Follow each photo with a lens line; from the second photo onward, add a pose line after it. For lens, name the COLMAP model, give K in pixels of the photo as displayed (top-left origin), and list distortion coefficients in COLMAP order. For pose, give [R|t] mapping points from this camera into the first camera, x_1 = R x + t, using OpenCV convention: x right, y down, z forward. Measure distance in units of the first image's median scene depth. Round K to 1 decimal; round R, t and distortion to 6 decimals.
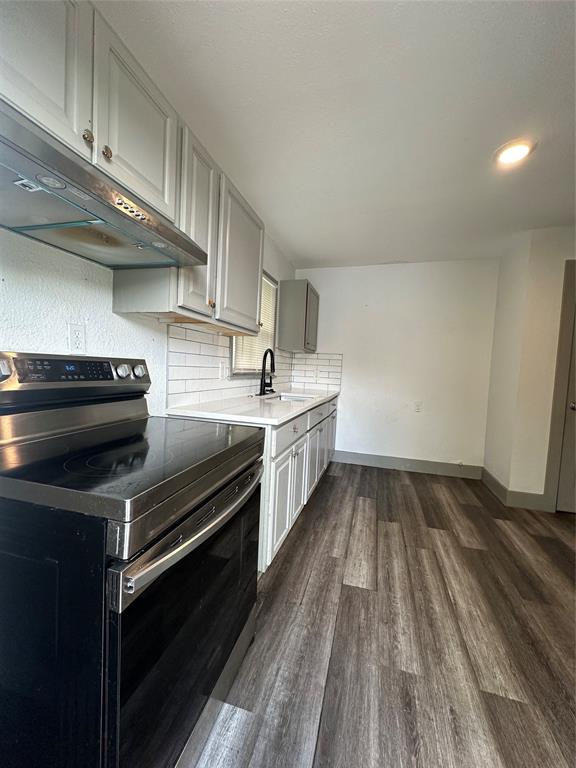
lens RADIAL K [[308.8, 0, 288.8], [0, 308.8, 383.2], [0, 0, 1]] dist [-0.001750, 0.000714]
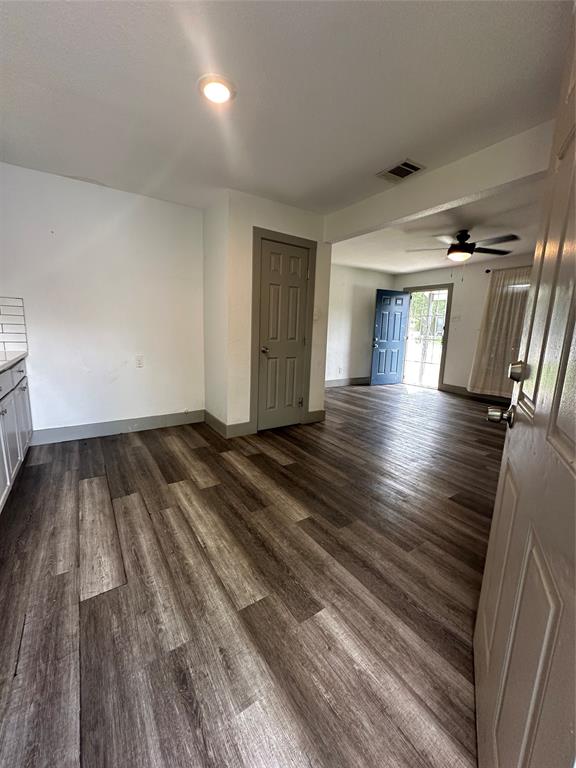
lens RADIAL K [[308.8, 0, 289.7], [0, 308.8, 385.3], [0, 0, 1]] dist [-0.001750, 0.000714]
pose [[0.644301, -0.158183, 0.748234, 0.014926], [0.031020, 0.982976, 0.181098, -0.011527], [-0.764143, -0.093471, 0.638239, 0.114134]]
